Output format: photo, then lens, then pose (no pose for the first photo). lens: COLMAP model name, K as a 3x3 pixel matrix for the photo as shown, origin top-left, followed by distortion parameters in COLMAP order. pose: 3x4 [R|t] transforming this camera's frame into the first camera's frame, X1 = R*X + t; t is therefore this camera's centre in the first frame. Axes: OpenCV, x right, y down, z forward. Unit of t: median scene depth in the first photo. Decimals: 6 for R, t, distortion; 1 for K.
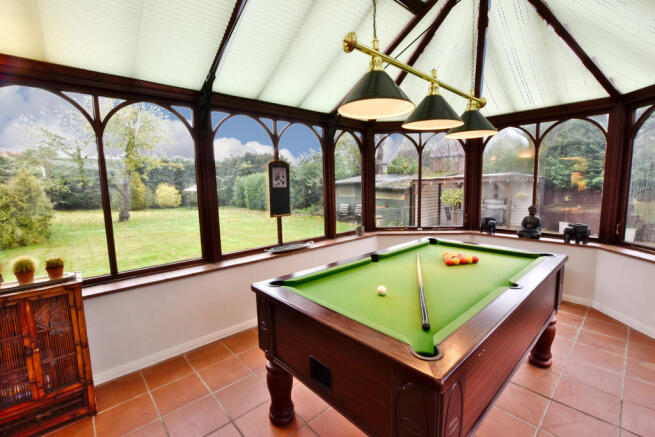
lens RADIAL K [[289.7, 0, 325.4], [0, 289.7, 217.1], [0, 0, 1]] dist [-0.030113, -0.000382]
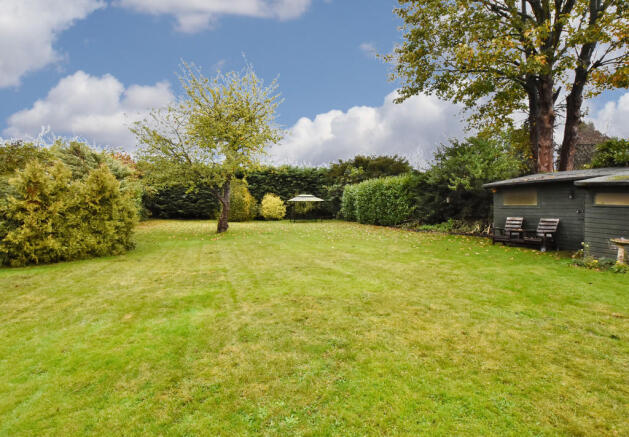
lens RADIAL K [[282.7, 0, 313.4], [0, 282.7, 218.5], [0, 0, 1]] dist [-0.002068, -0.000116]
pose [[0.922235, 0.016358, -0.386283, -0.081059], [-0.038021, 0.998099, -0.048506, 0.002551], [0.384756, 0.059421, 0.921104, 0.228758]]
